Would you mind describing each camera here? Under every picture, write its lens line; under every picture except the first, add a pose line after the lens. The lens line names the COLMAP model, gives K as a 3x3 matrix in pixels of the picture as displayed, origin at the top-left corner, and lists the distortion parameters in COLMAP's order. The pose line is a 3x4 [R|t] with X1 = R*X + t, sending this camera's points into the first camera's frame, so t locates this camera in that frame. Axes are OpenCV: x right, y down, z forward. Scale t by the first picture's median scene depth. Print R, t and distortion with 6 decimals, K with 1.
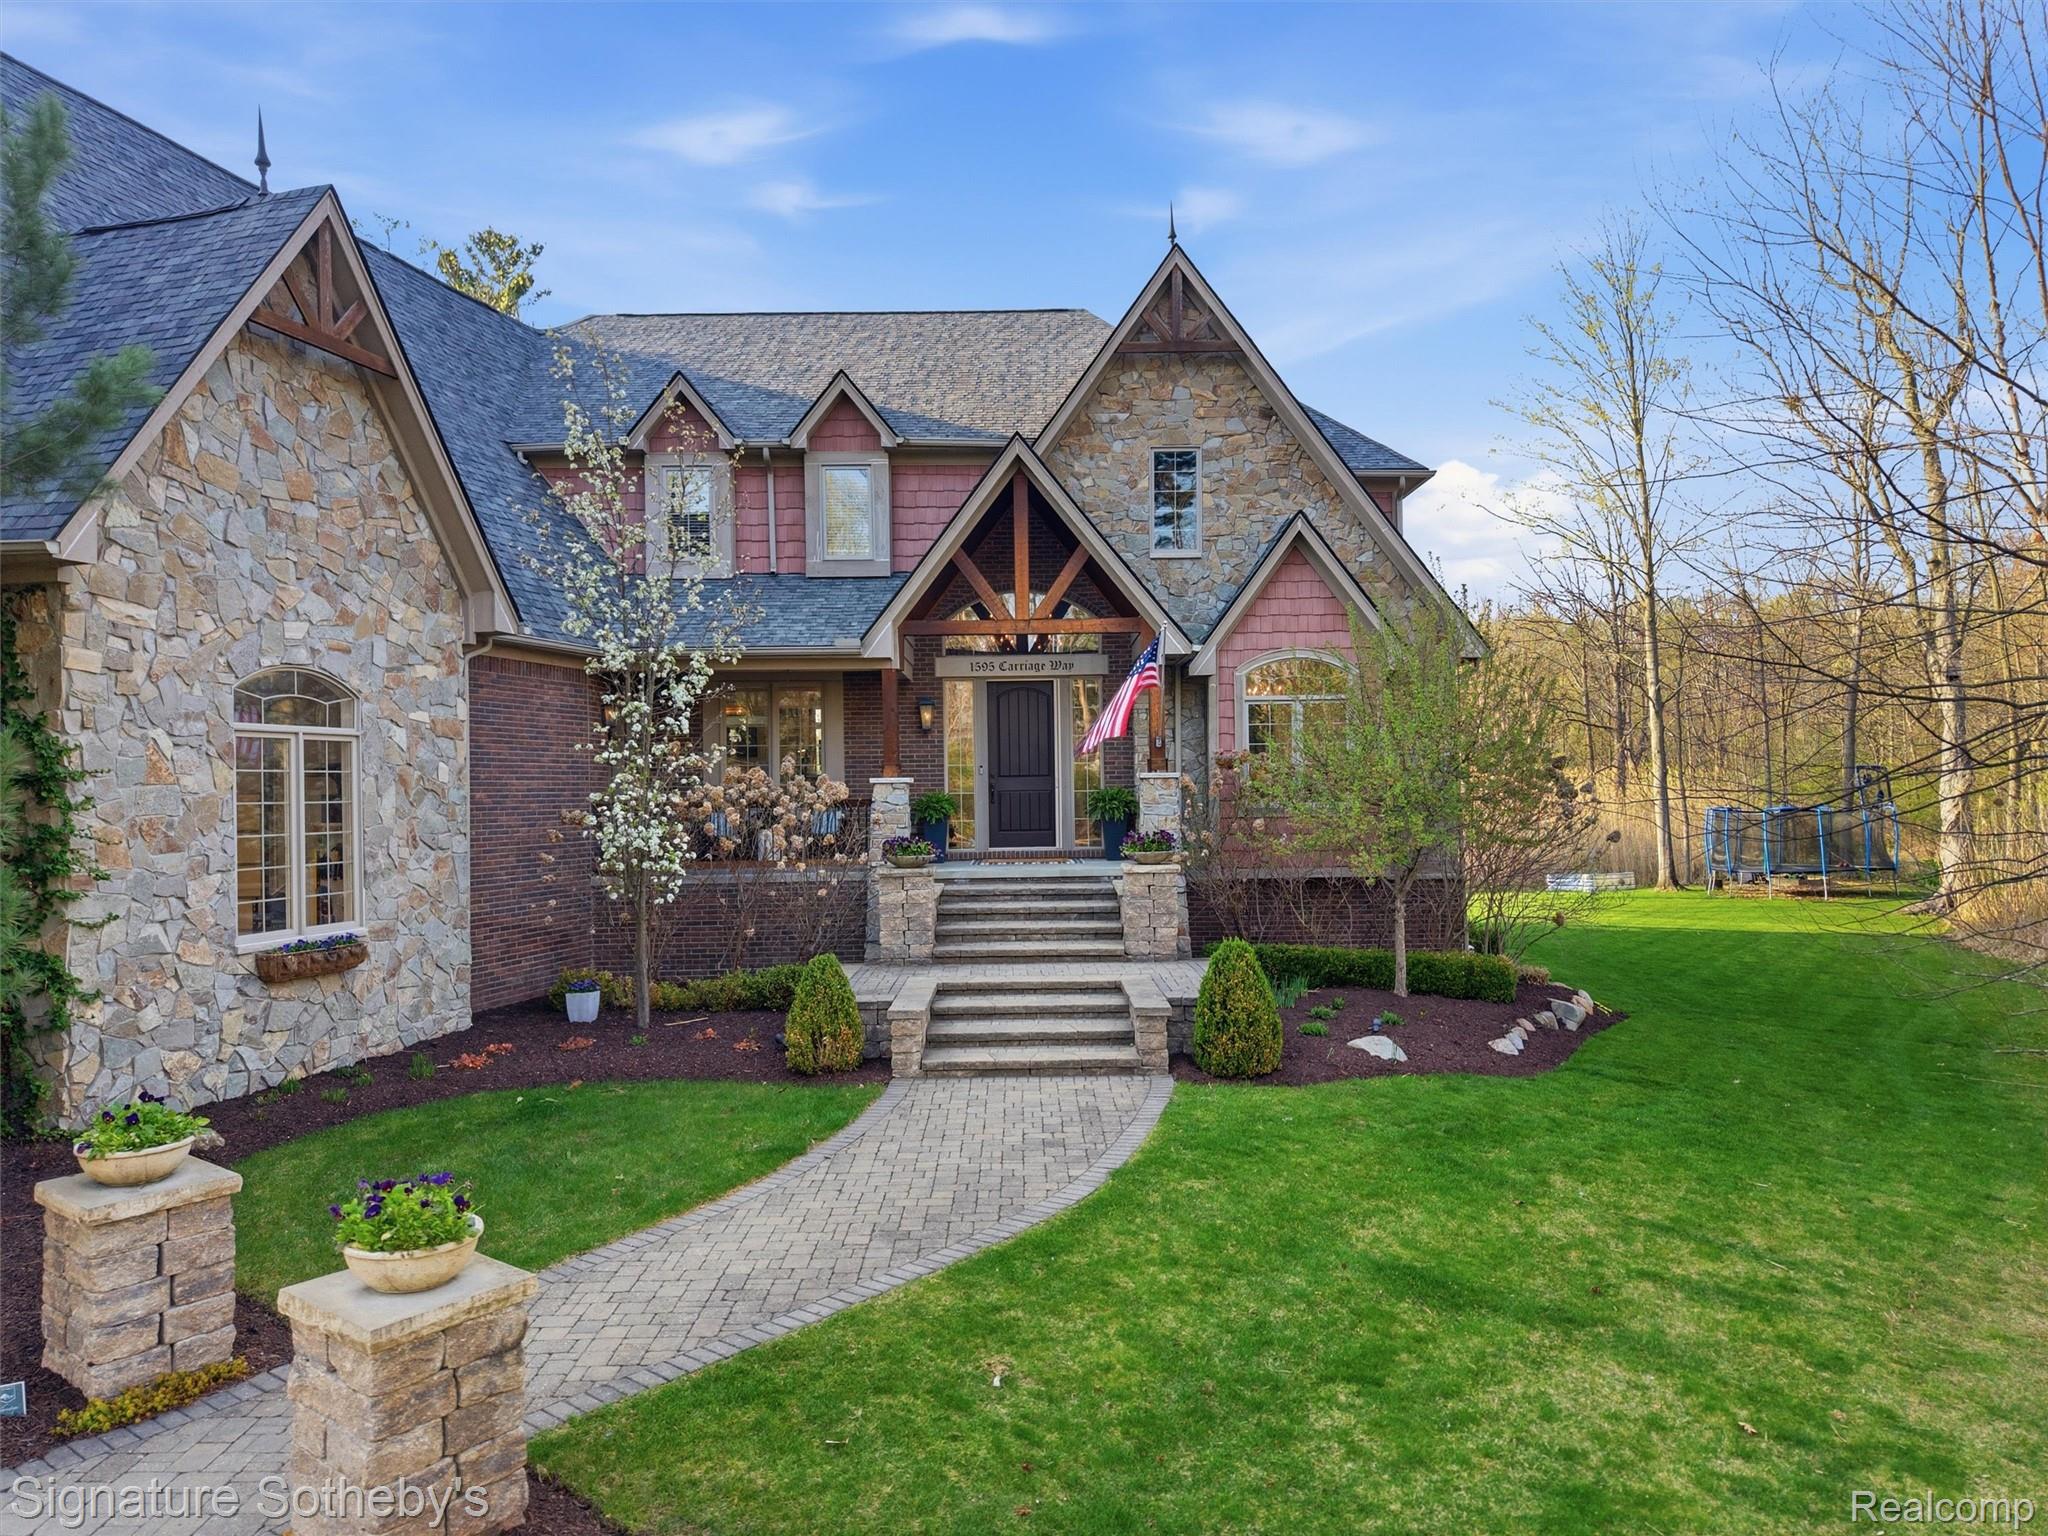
lens RADIAL K [[1356.1, 0, 1024.0], [0, 1356.1, 768.0], [0, 0, 1]] dist [0.089163, -0.147817]
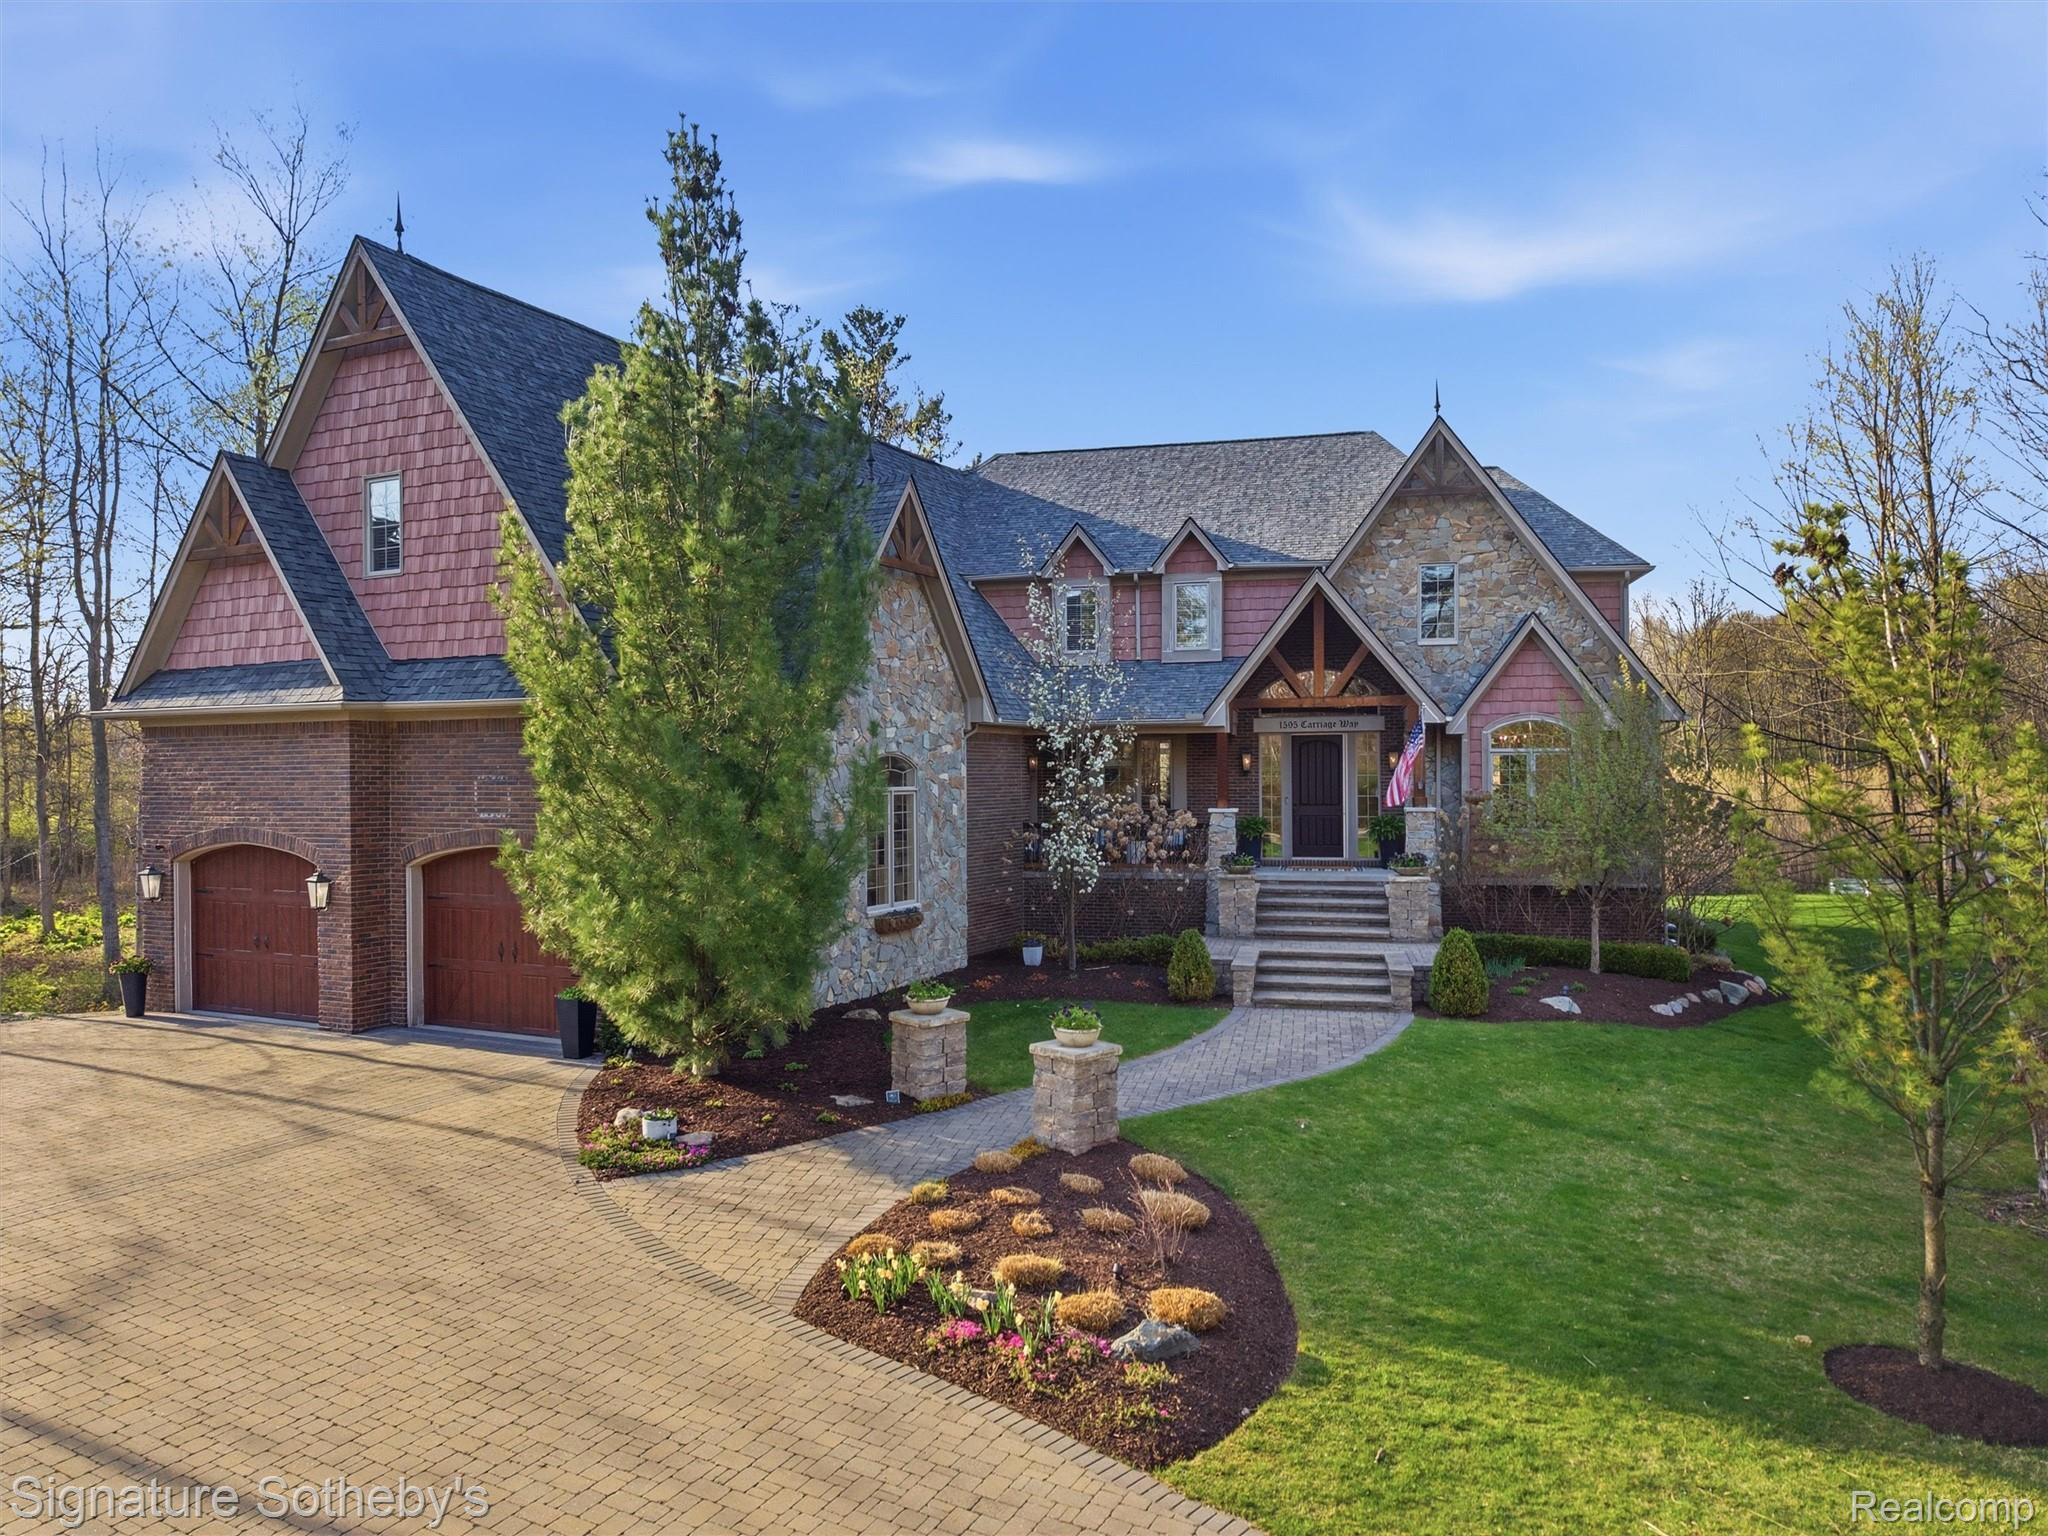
lens RADIAL K [[1356.1, 0, 1024.0], [0, 1356.1, 768.0], [0, 0, 1]] dist [0.089163, -0.147817]
pose [[0.976638, 0.007058, -0.214775, 0.004711], [-0.004100, 0.999891, 0.014215, -0.066866], [0.214852, -0.013002, 0.976560, -0.539150]]
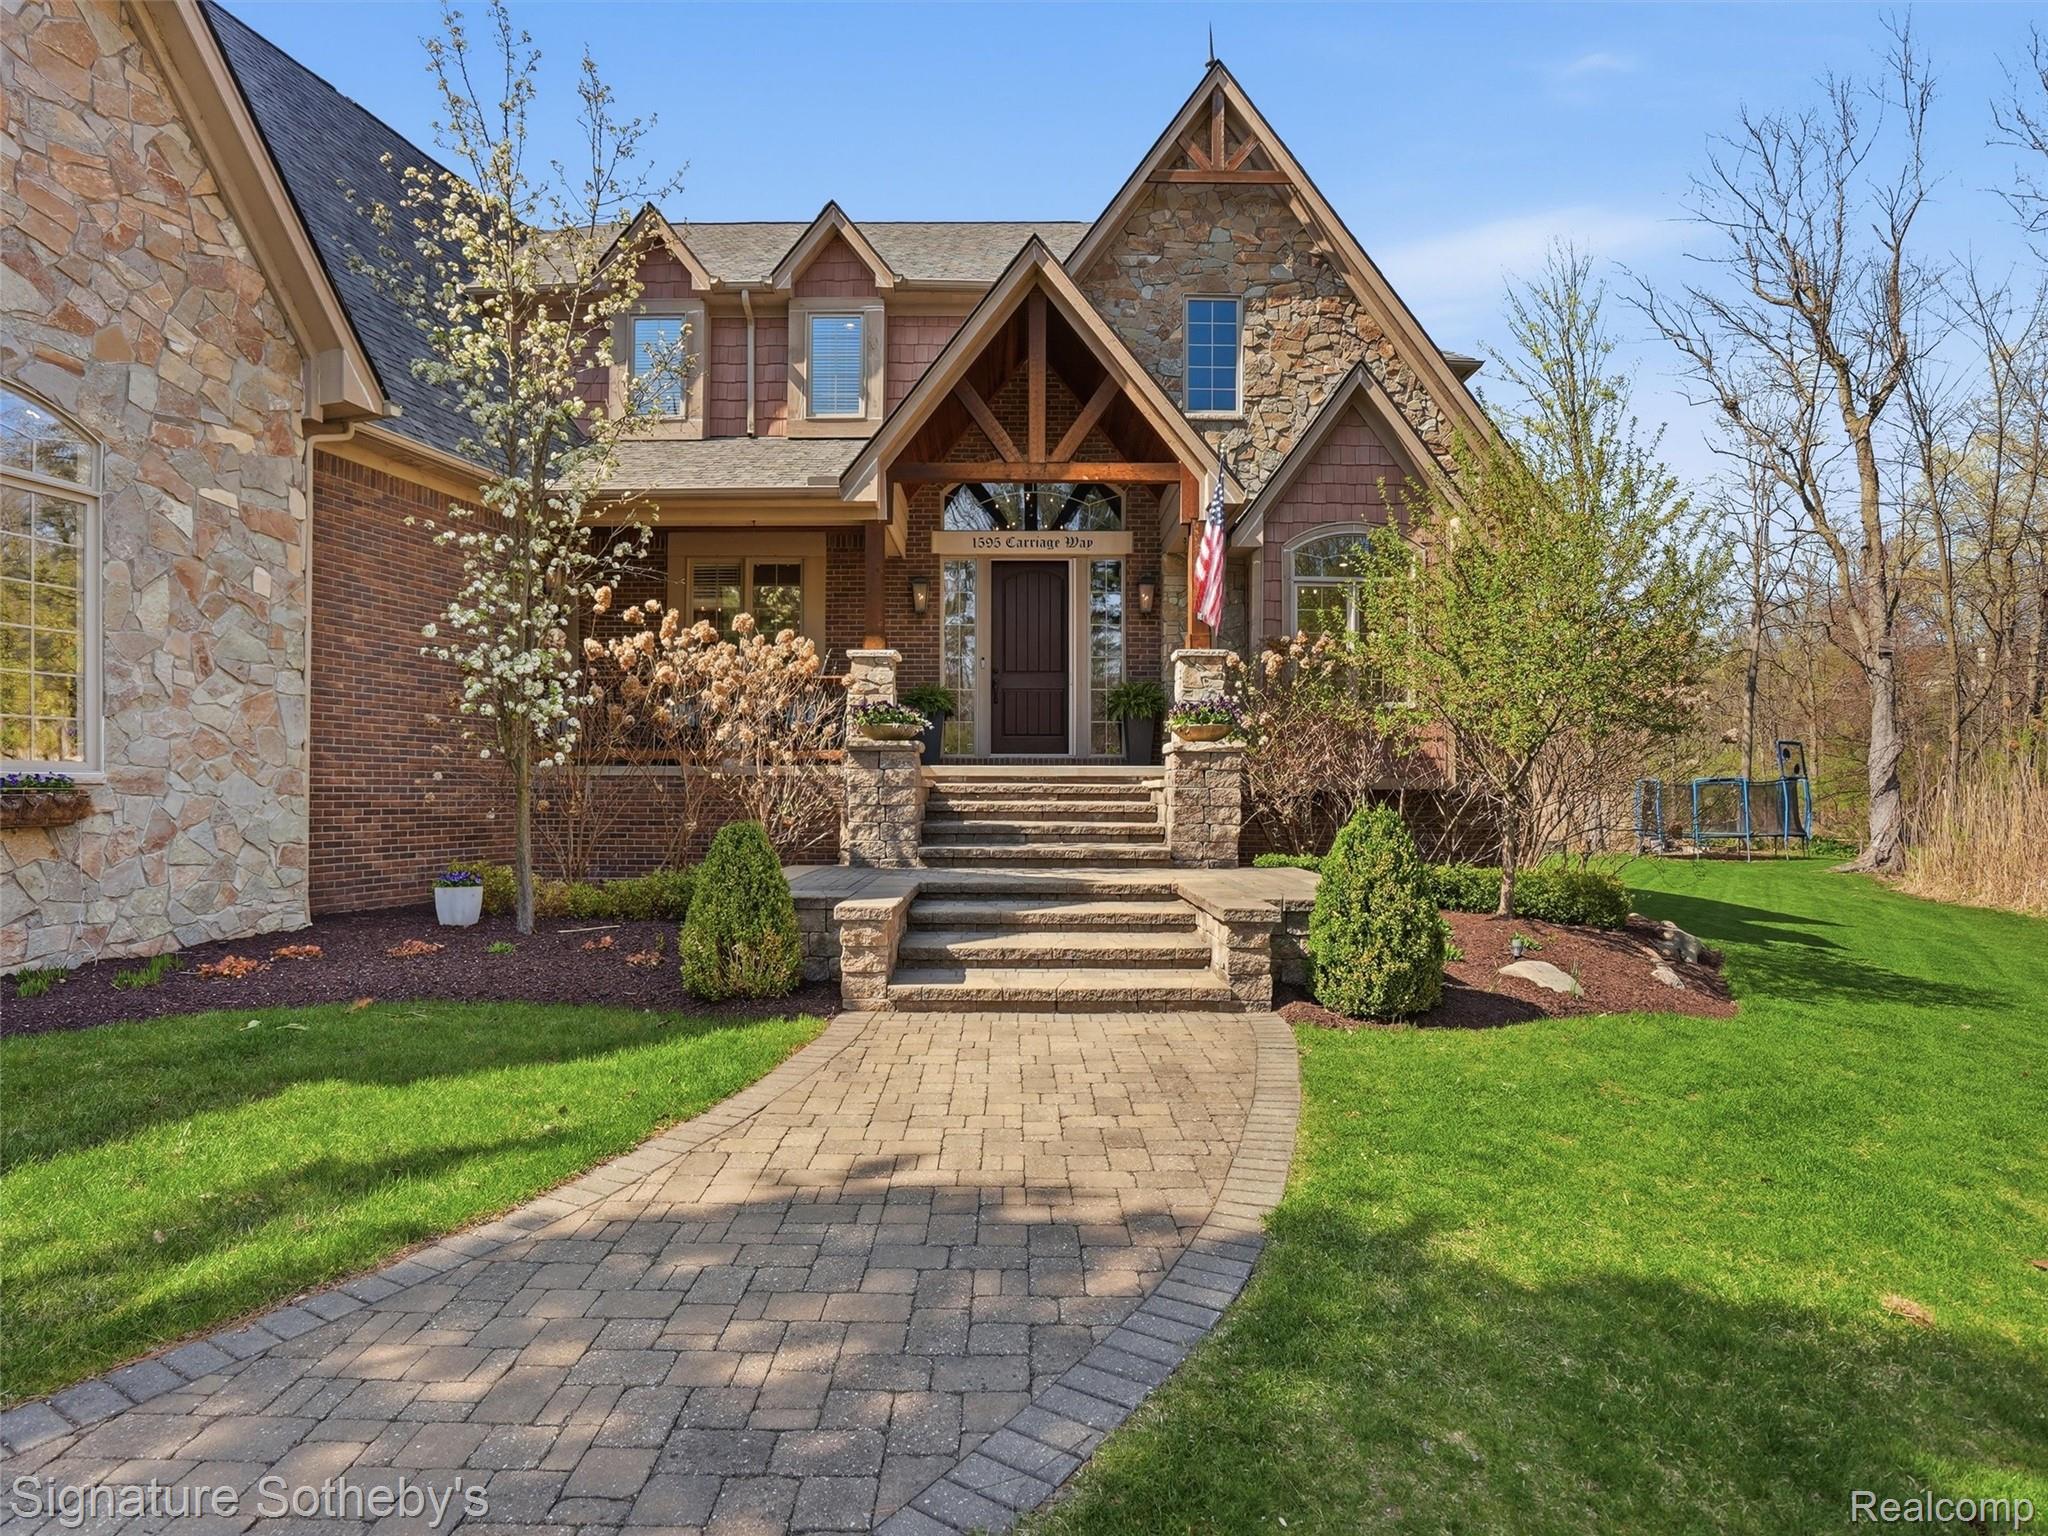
lens RADIAL K [[1078.5, 0, 996.7], [0, 1078.5, 778.4], [0, 0, 1]] dist [-0.054598, 0.025861]
pose [[0.999749, 0.016469, -0.015219, -0.015170], [-0.016425, 0.999860, 0.003046, 0.097269], [0.015268, -0.002795, 0.999880, 0.417610]]
